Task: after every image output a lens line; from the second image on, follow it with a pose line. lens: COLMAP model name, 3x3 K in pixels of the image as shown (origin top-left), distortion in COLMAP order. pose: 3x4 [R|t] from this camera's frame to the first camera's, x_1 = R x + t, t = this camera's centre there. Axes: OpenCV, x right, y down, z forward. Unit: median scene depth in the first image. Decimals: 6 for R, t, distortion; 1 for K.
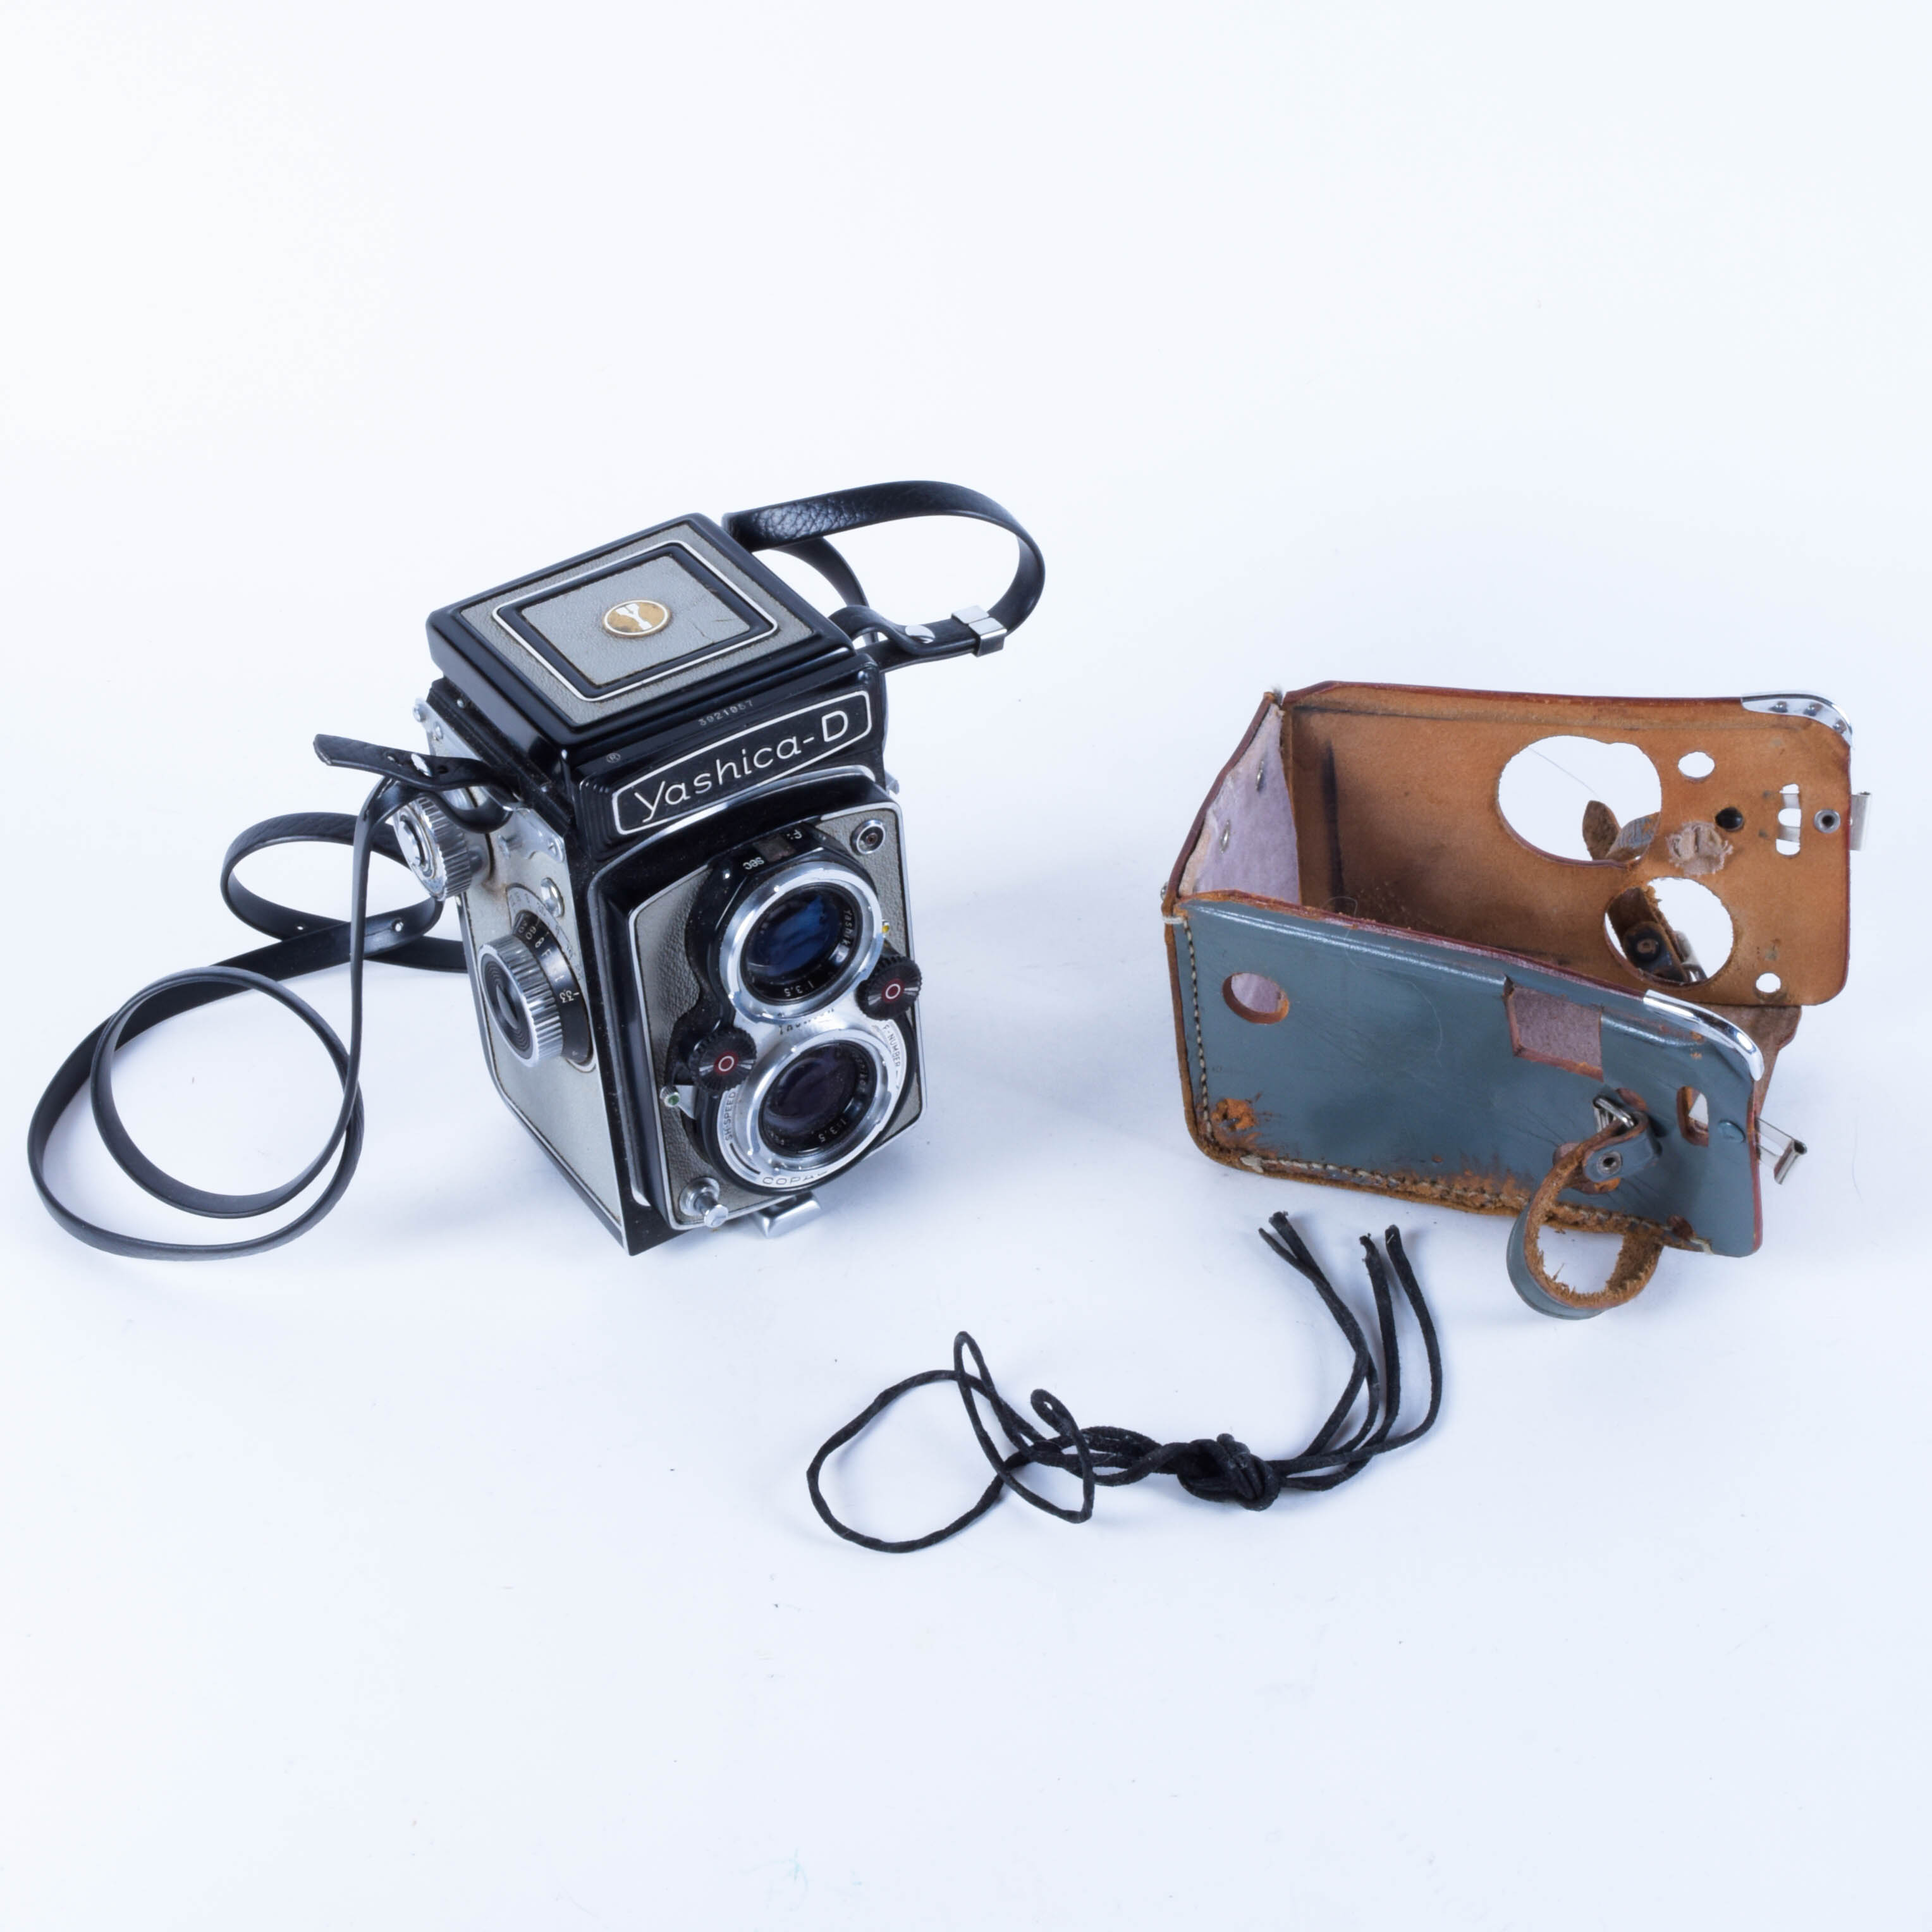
lens RADIAL K [[4076.2, 0, 964.3], [0, 4076.2, 959.3], [0, 0, 1]] dist [-0.070956, 0.000000]
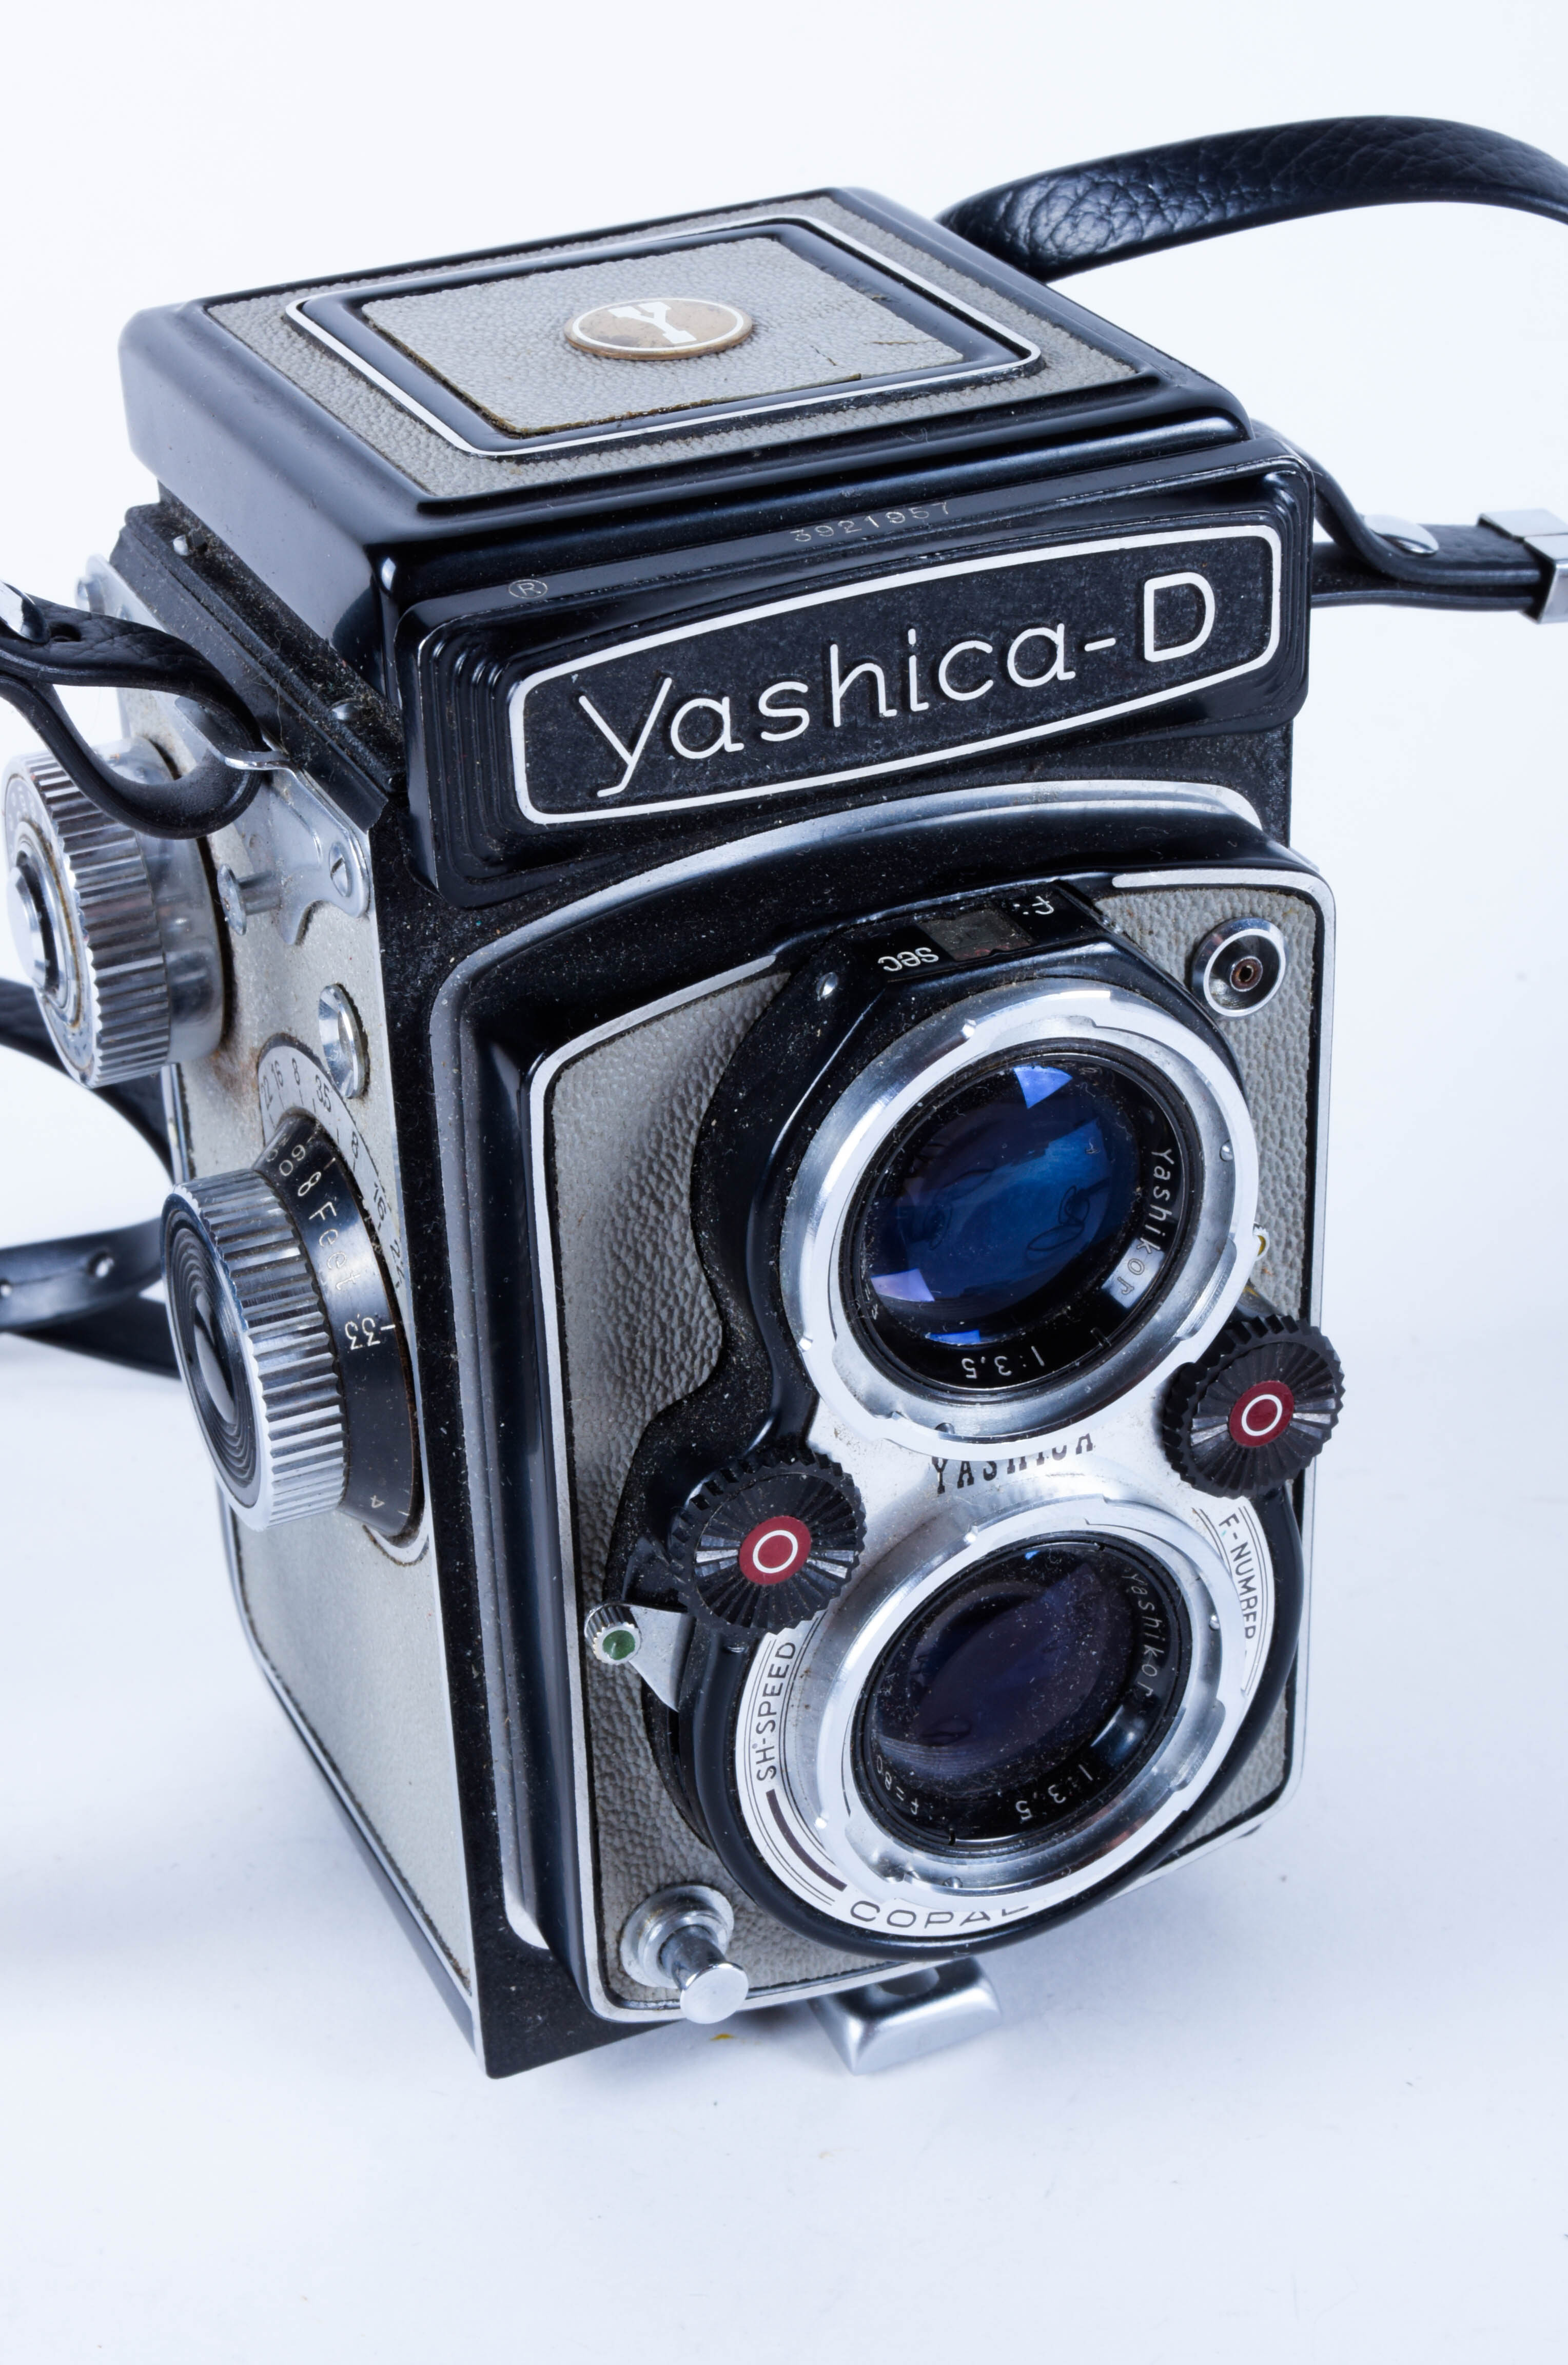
lens RADIAL K [[4274.2, 0, 720.4], [0, 4274.2, 1238.3], [0, 0, 1]] dist [0.052045, 0.000000]
pose [[0.989472, 0.091468, -0.112156, -0.024161], [-0.105014, 0.987020, -0.121506, 0.043983], [0.099587, 0.132004, 0.986234, 0.629662]]
